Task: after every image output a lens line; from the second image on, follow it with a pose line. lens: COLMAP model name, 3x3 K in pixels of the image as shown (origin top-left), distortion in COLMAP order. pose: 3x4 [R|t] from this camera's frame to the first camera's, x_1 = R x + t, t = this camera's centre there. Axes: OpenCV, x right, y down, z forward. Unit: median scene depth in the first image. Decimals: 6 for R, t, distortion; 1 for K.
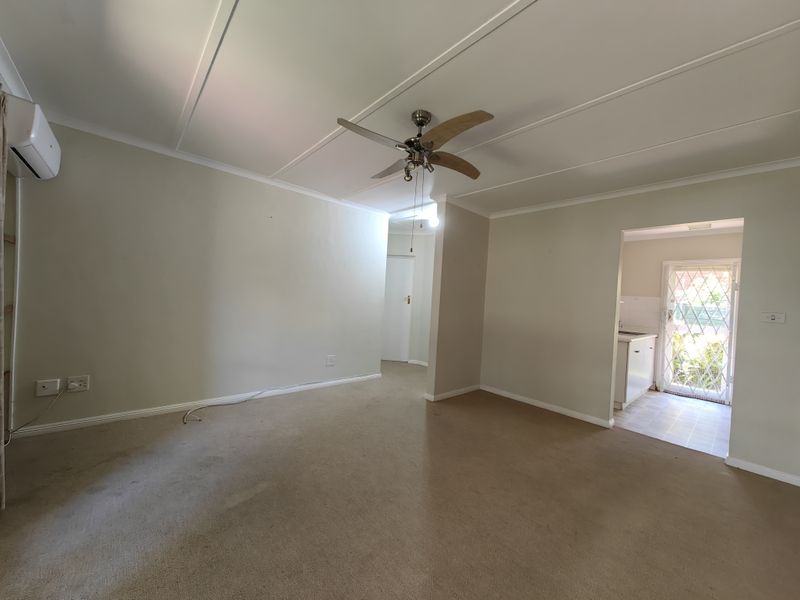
lens RADIAL K [[304.6, 0, 398.3], [0, 304.6, 299.2], [0, 0, 1]] dist [0.000113, -0.000085]
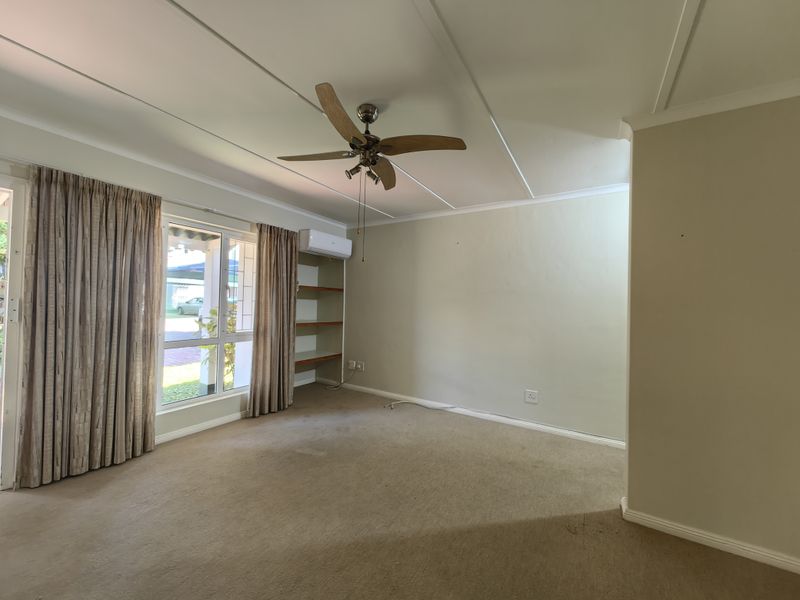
lens RADIAL K [[304.6, 0, 398.3], [0, 304.6, 299.2], [0, 0, 1]] dist [0.000113, -0.000085]
pose [[0.280975, -0.070997, -0.957085, 0.622732], [-0.012220, 0.996914, -0.077539, 0.015741], [0.959637, 0.033482, 0.279240, 0.574156]]
